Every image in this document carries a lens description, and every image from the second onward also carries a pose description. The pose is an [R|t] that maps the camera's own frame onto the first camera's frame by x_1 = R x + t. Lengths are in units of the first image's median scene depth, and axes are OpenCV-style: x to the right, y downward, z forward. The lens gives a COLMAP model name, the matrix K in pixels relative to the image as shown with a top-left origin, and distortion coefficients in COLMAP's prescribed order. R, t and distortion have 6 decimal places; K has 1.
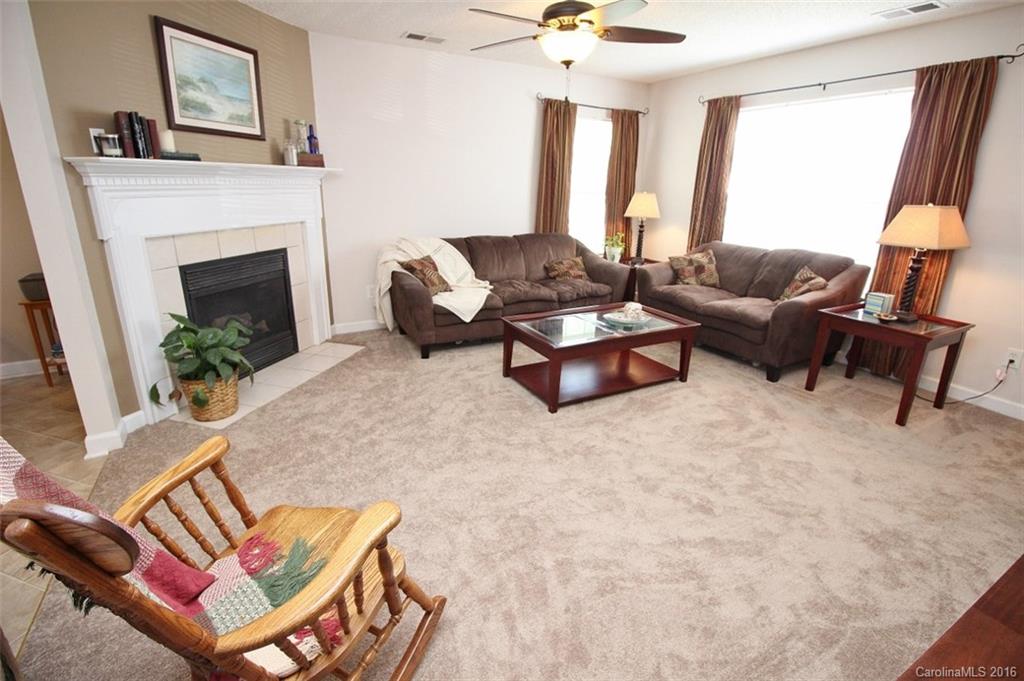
lens RADIAL K [[486.7, 0, 509.9], [0, 486.7, 342.4], [0, 0, 1]] dist [-0.018719, -0.000649]
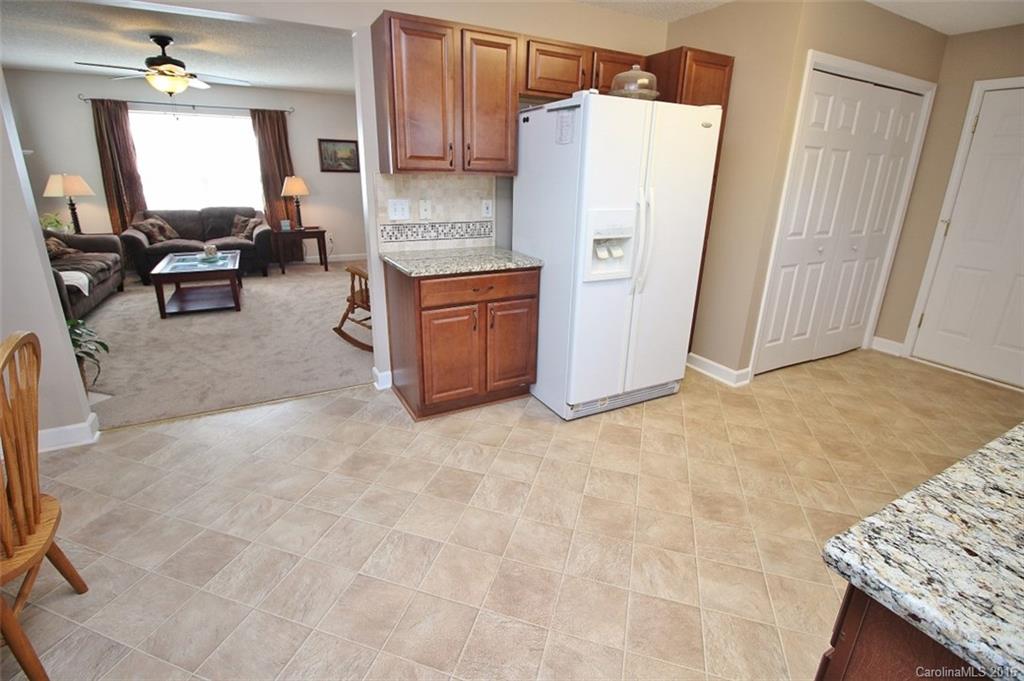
lens RADIAL K [[471.6, 0, 515.9], [0, 471.6, 330.0], [0, 0, 1]] dist [-0.000894, -0.012149]
pose [[0.010766, -0.327998, 0.944617, -0.535973], [0.287711, 0.905740, 0.311220, -0.010640], [-0.957657, 0.268426, 0.104119, -0.009401]]
